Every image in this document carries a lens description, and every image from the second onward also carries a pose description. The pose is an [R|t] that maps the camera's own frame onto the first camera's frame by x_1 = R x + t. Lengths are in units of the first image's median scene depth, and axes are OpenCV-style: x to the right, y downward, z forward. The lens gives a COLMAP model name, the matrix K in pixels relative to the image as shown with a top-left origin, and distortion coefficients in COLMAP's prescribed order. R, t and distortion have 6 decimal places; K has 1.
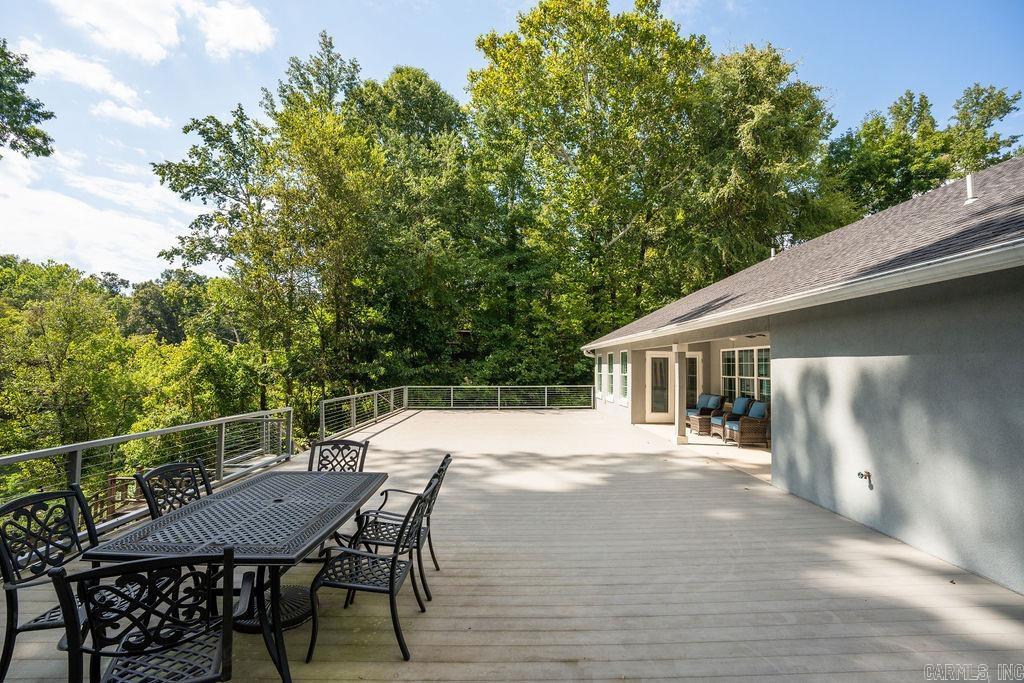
lens RADIAL K [[456.6, 0, 512.0], [0, 456.6, 341.5], [0, 0, 1]] dist [-0.014291, 0.000564]
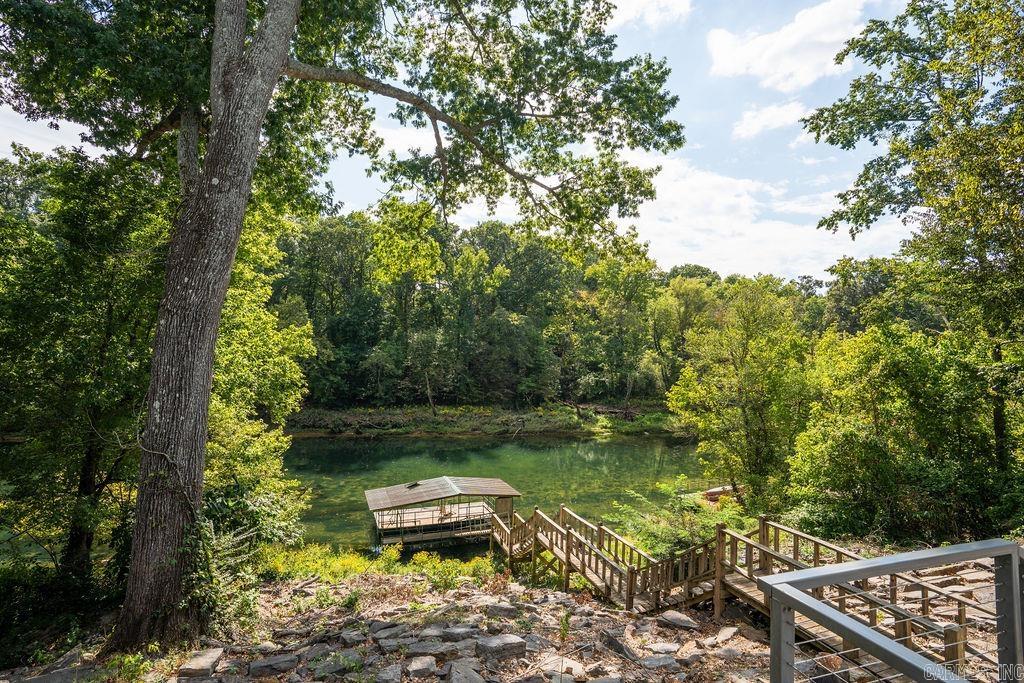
lens RADIAL K [[459.2, 0, 501.7], [0, 459.2, 344.3], [0, 0, 1]] dist [-0.055587, 0.020692]
pose [[0.225730, -0.037486, -0.973468, -0.113844], [0.047222, 0.998506, -0.027501, 0.011518], [0.973045, -0.039761, 0.227163, 0.212808]]
